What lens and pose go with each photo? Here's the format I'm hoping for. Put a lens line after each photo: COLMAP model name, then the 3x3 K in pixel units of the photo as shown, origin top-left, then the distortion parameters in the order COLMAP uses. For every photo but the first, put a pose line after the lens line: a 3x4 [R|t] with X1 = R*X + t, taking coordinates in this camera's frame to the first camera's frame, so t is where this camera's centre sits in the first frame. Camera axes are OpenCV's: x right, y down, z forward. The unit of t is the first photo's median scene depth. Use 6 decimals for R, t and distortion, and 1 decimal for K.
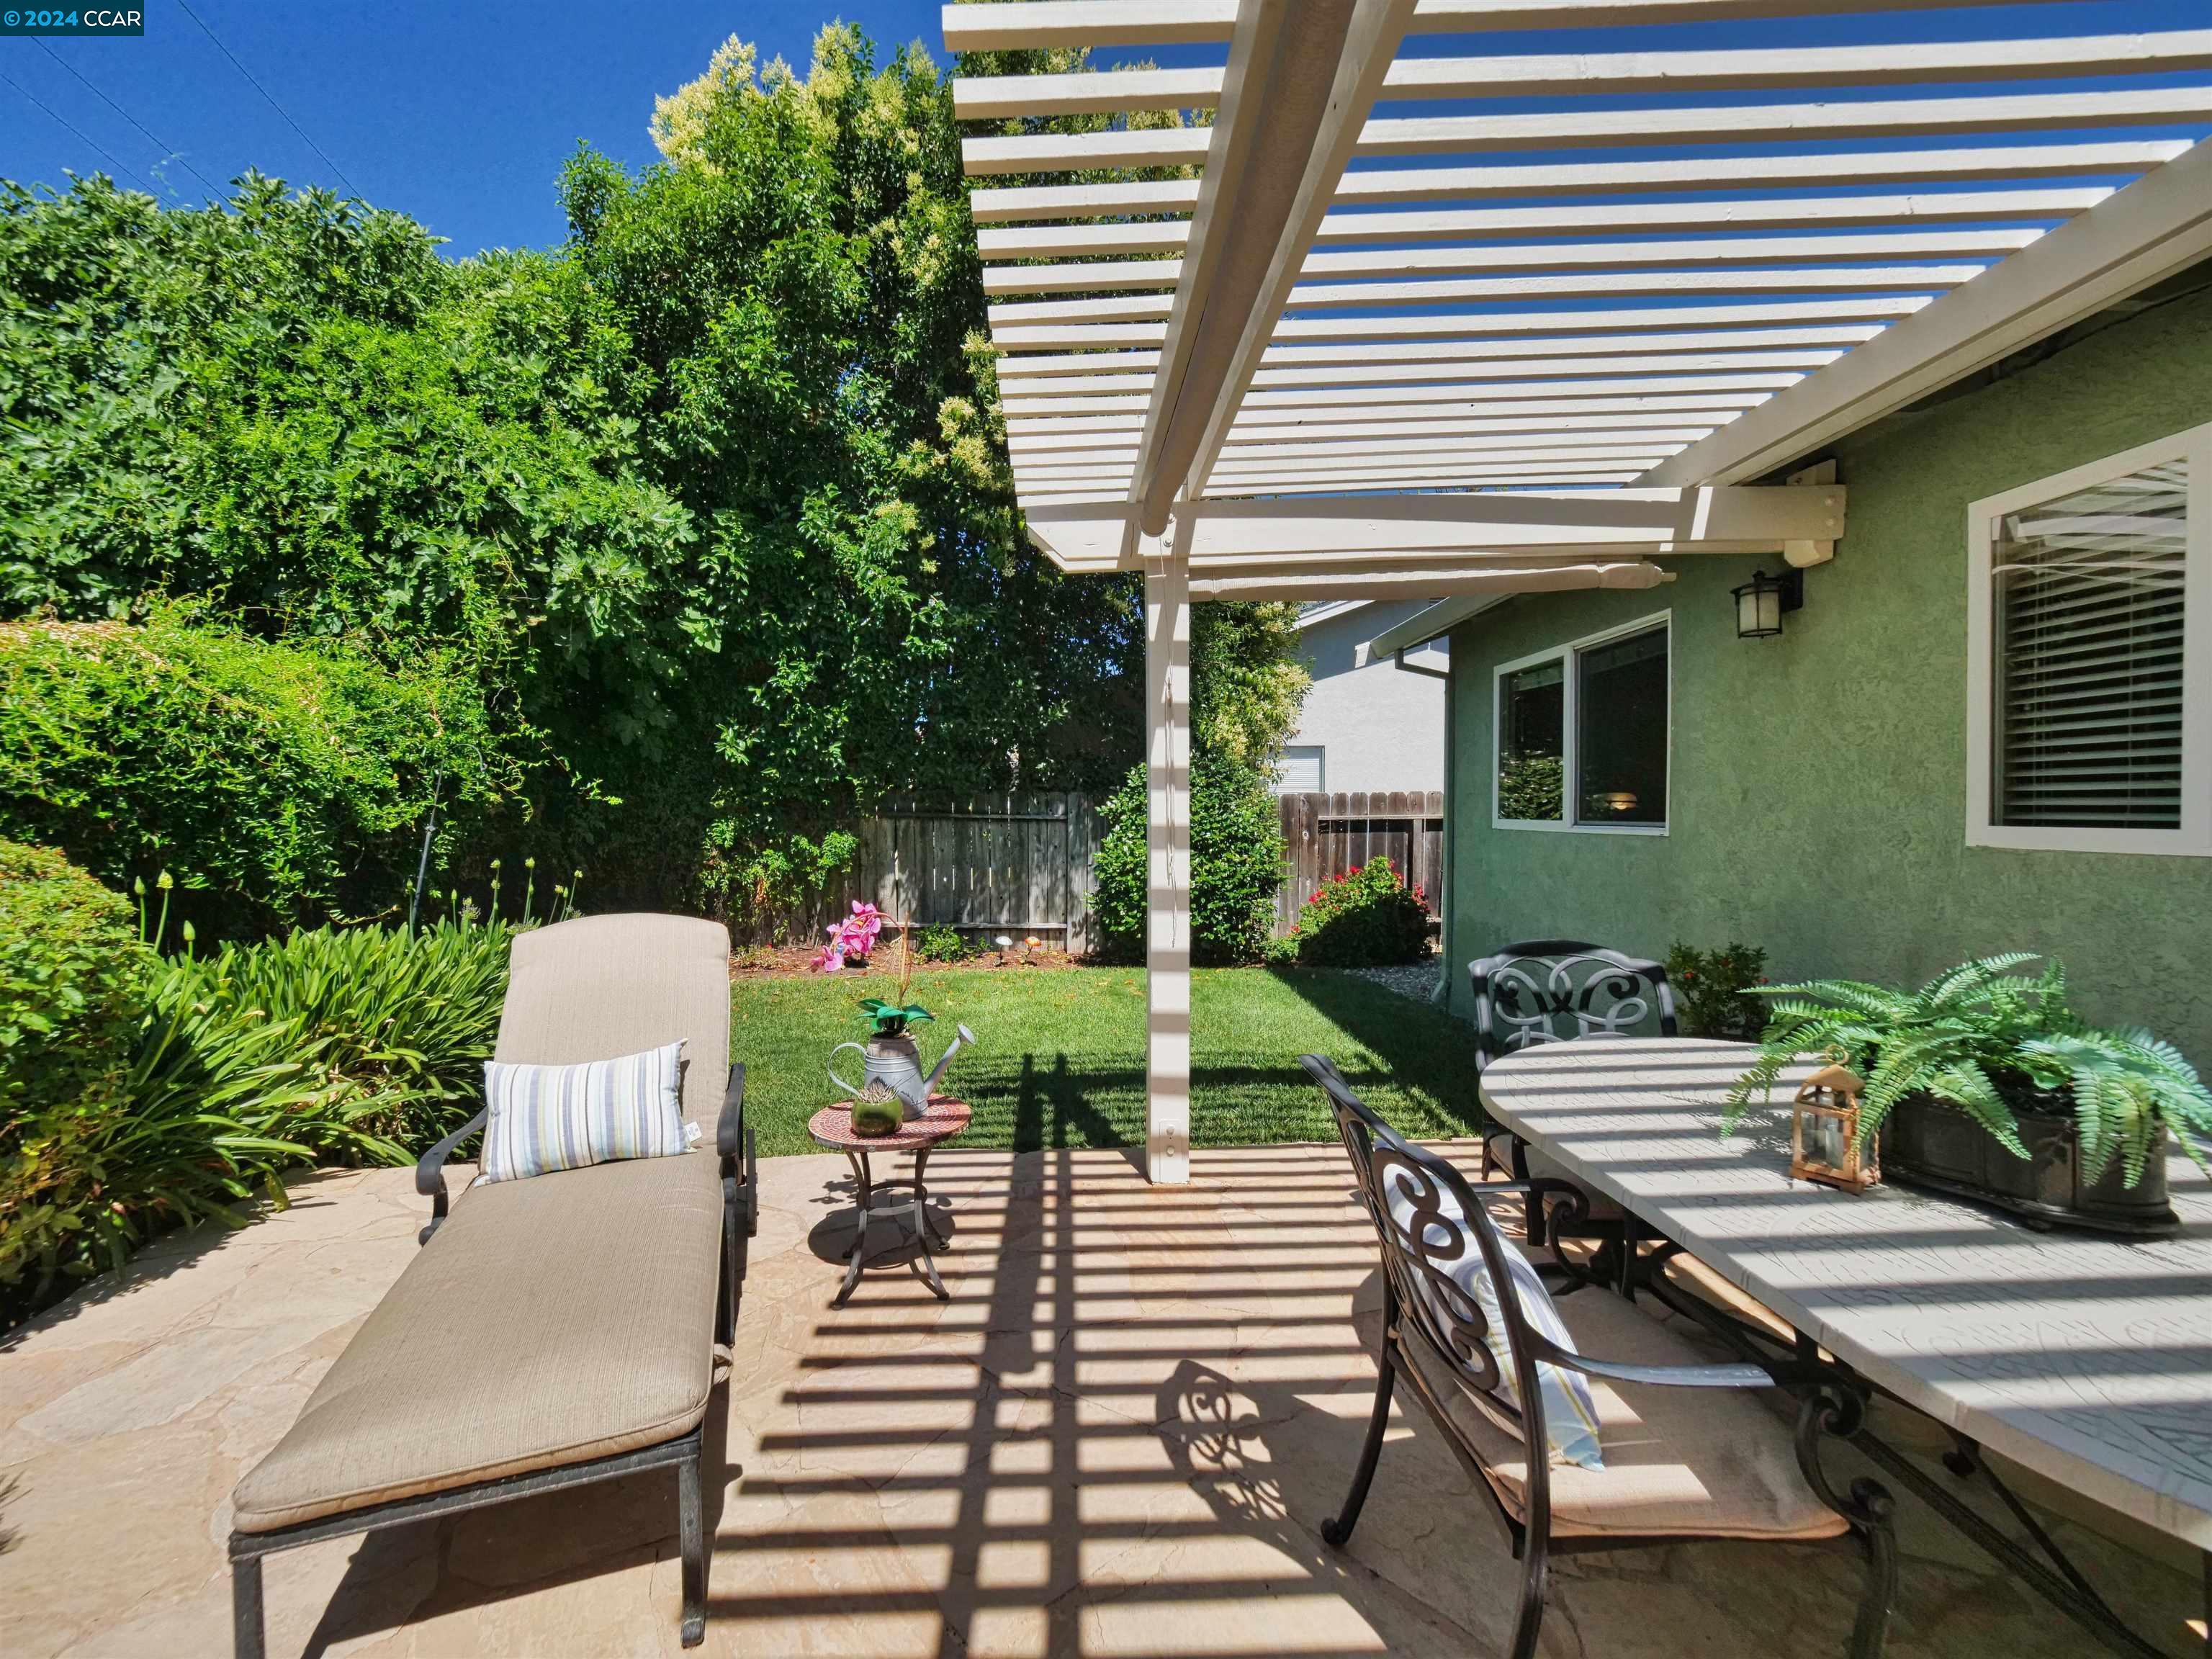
lens RADIAL K [[923.2, 0, 1106.0], [0, 923.2, 829.5], [0, 0, 1]] dist [-0.003970, 0.000160]
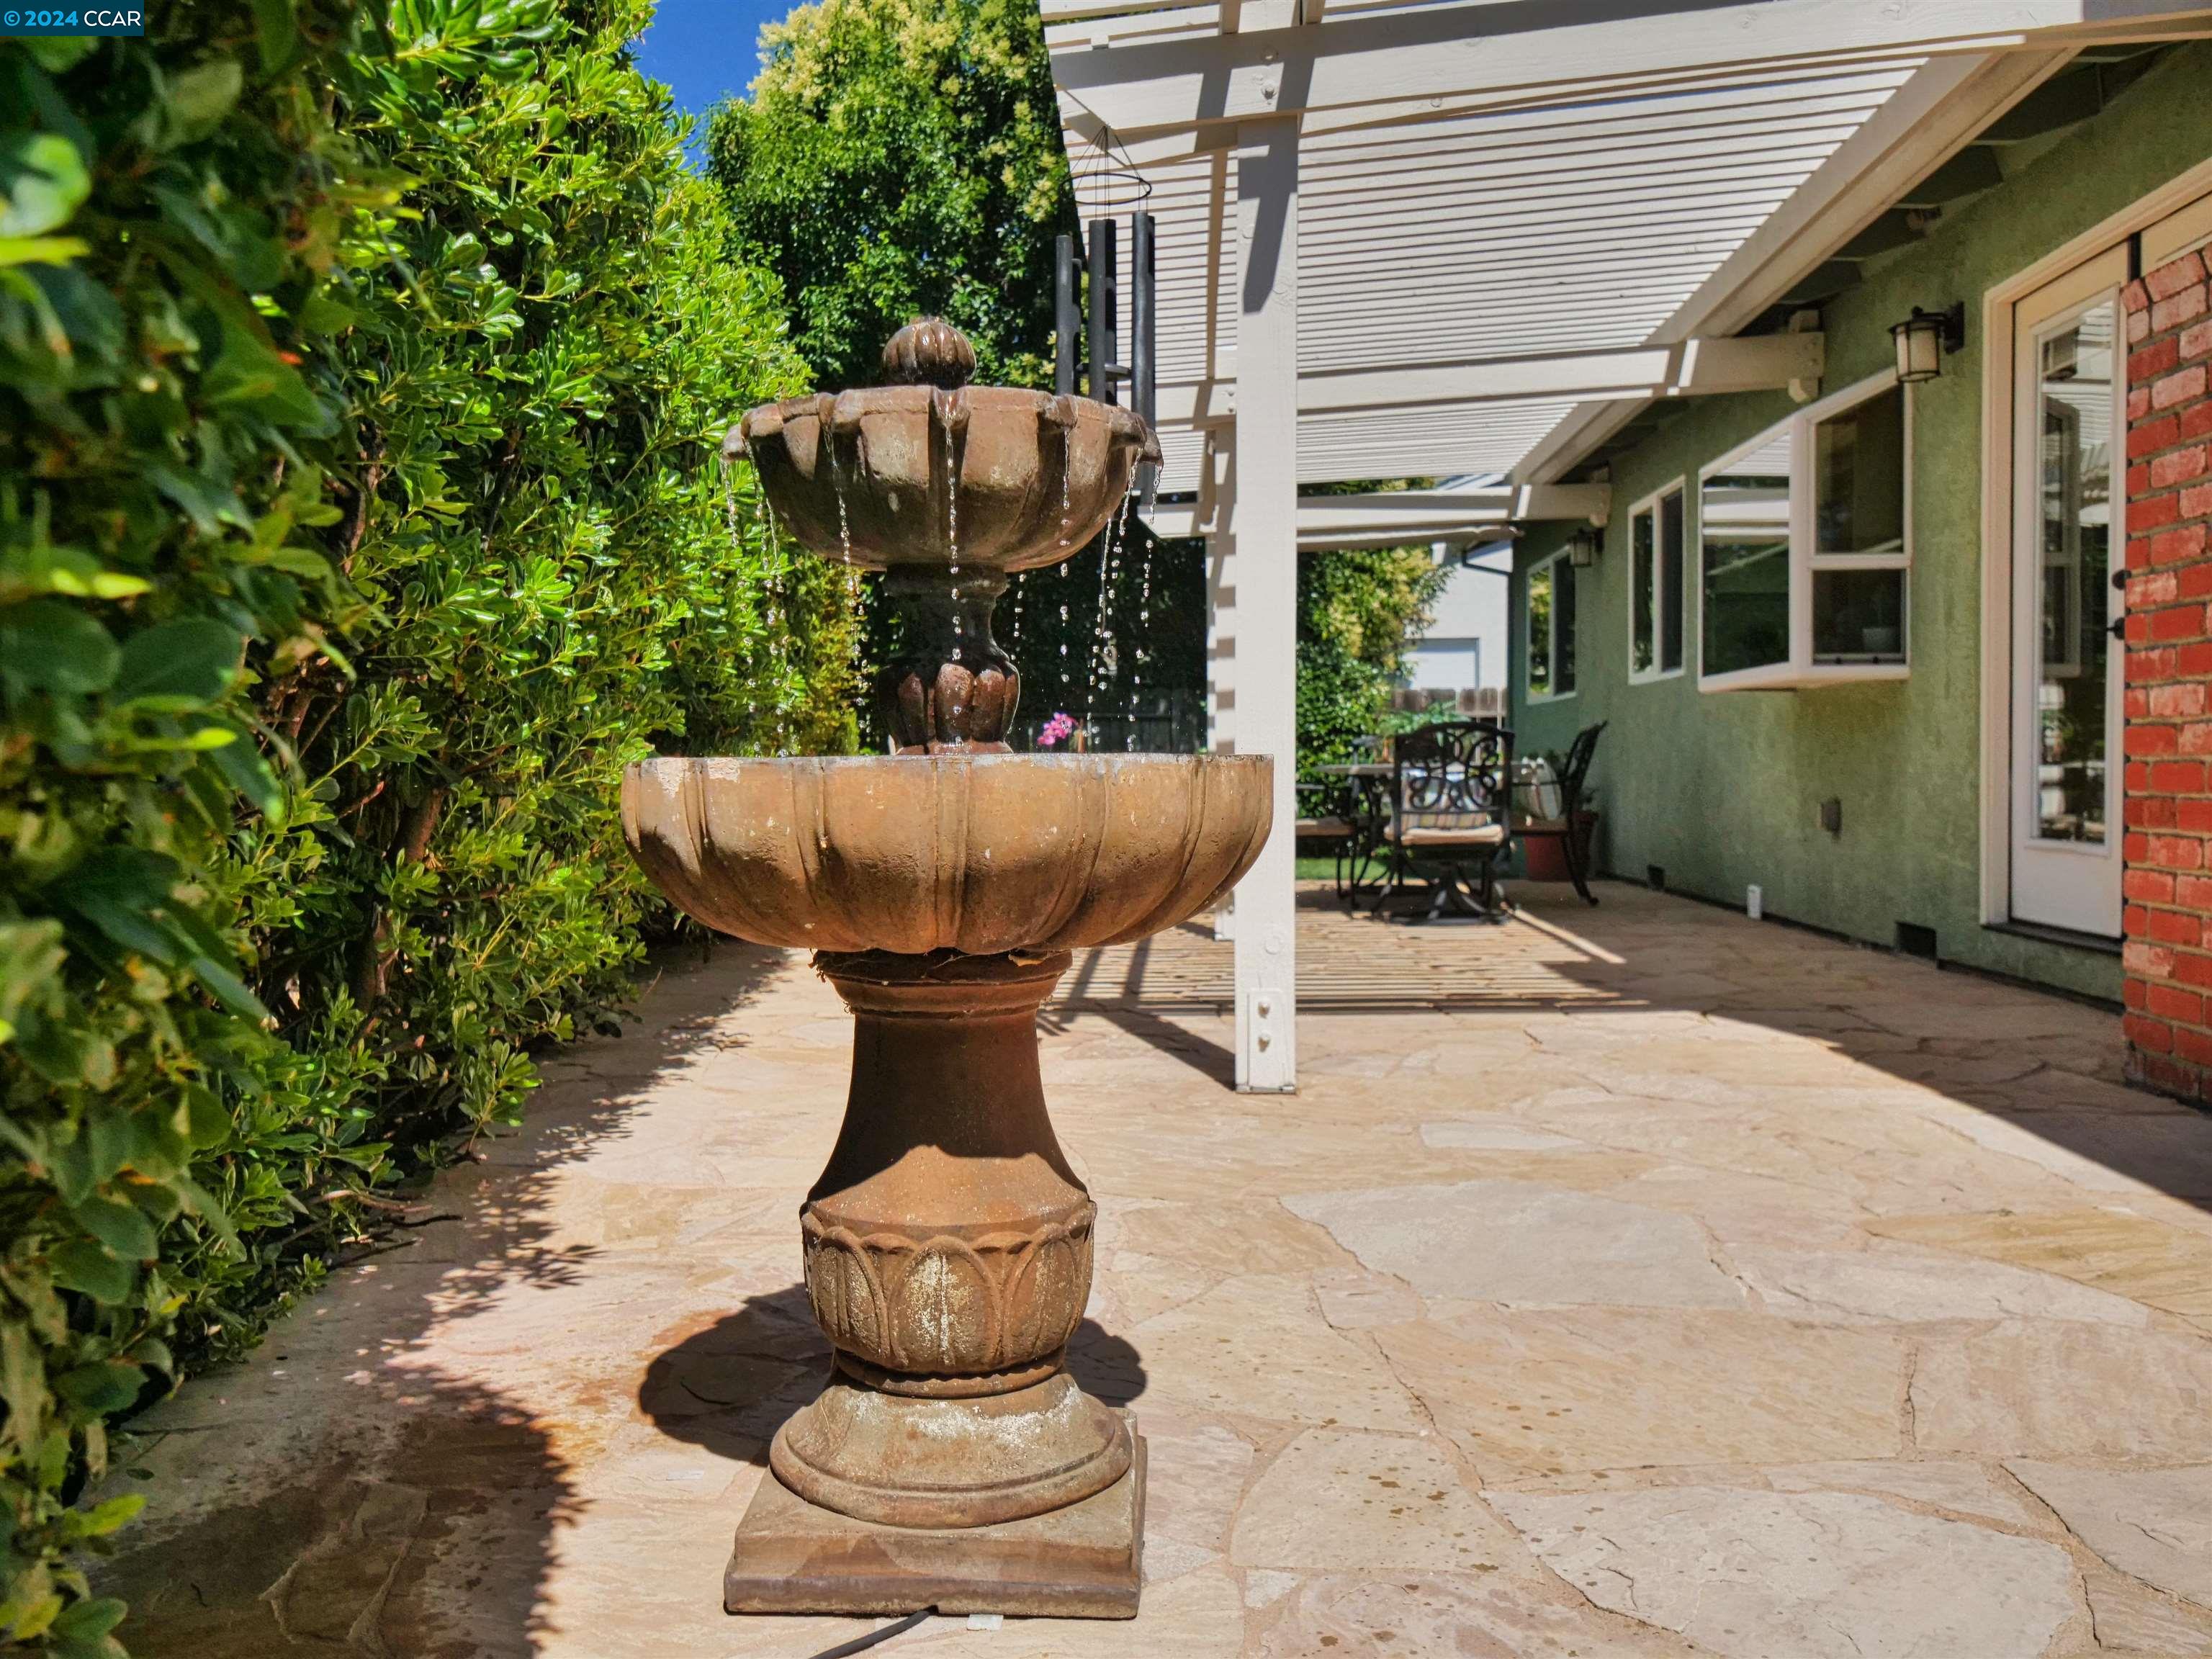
lens RADIAL K [[1785.1, 0, 1077.5], [0, 1785.1, 820.1], [0, 0, 1]] dist [-0.015863, 0.000415]
pose [[0.994575, -0.001338, -0.104012, 0.068426], [0.002312, 0.999955, 0.009249, 0.100815], [0.103995, -0.009440, 0.994533, -1.078505]]
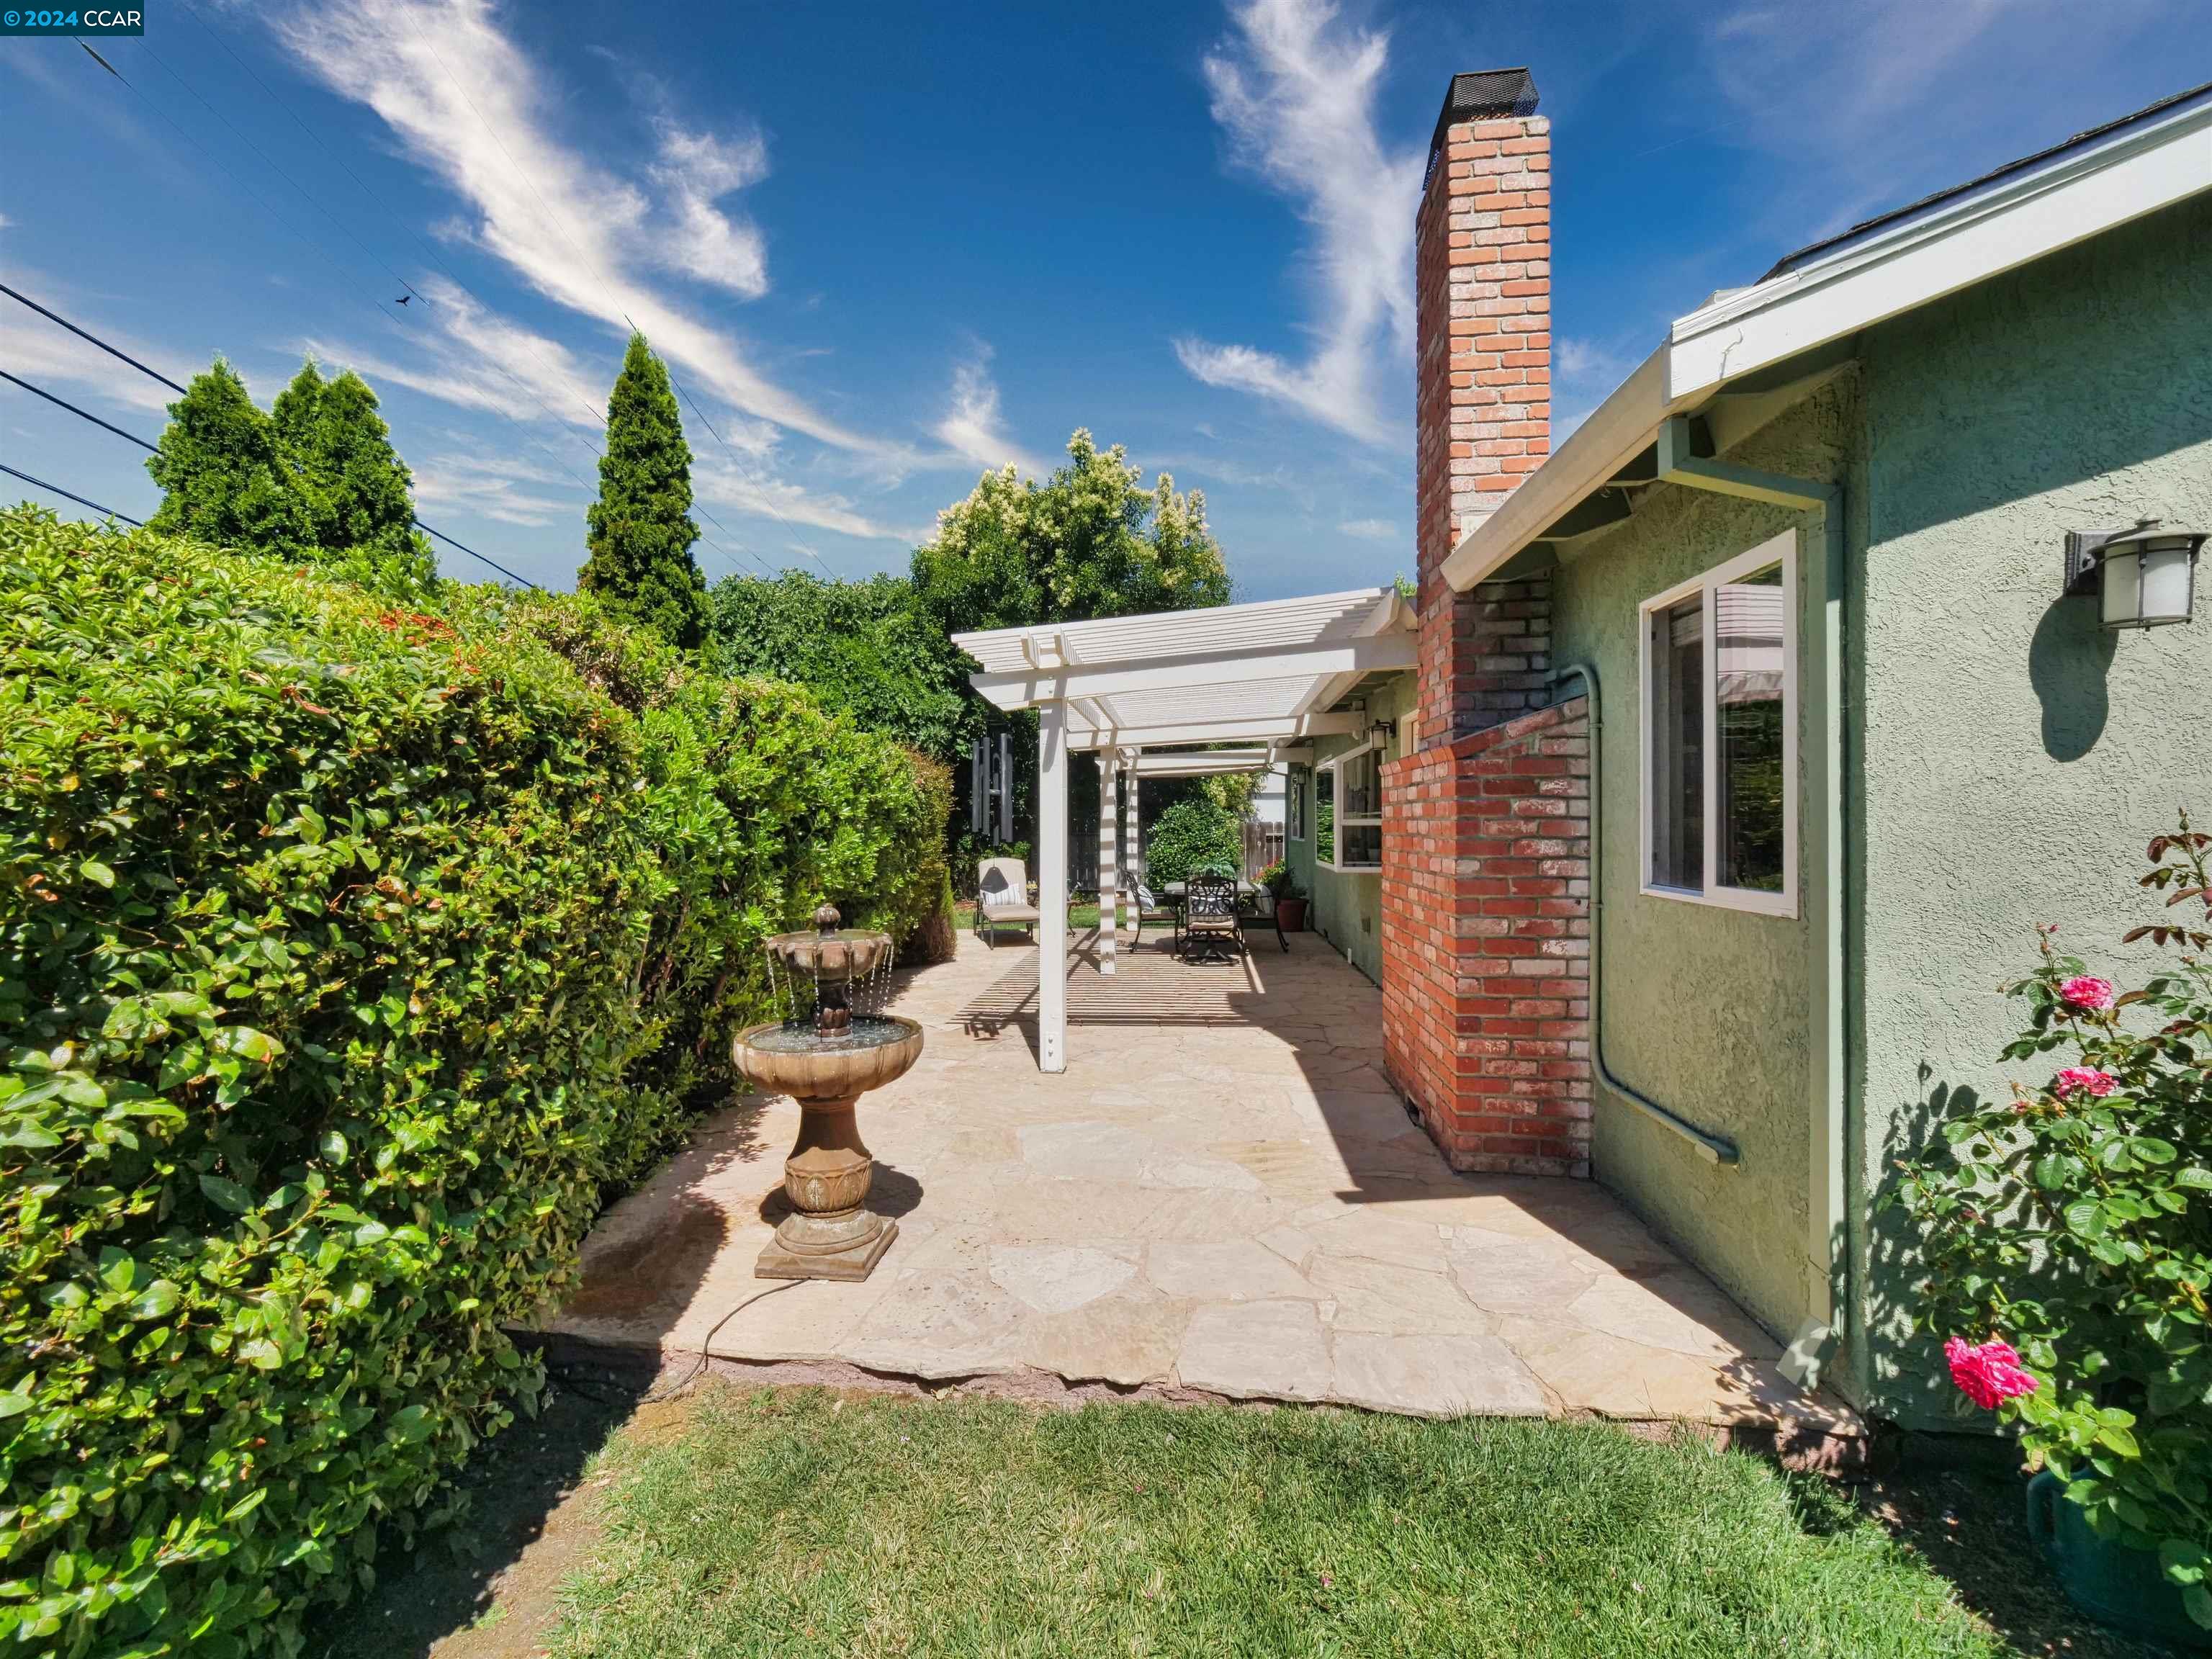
lens RADIAL K [[926.5, 0, 1095.9], [0, 926.5, 829.5], [0, 0, 1]] dist [-0.014160, -0.000184]
pose [[0.989509, -0.001067, -0.144464, 0.210421], [-0.001081, 0.999890, -0.014792, 0.007665], [0.144464, 0.014793, 0.989399, -1.252343]]
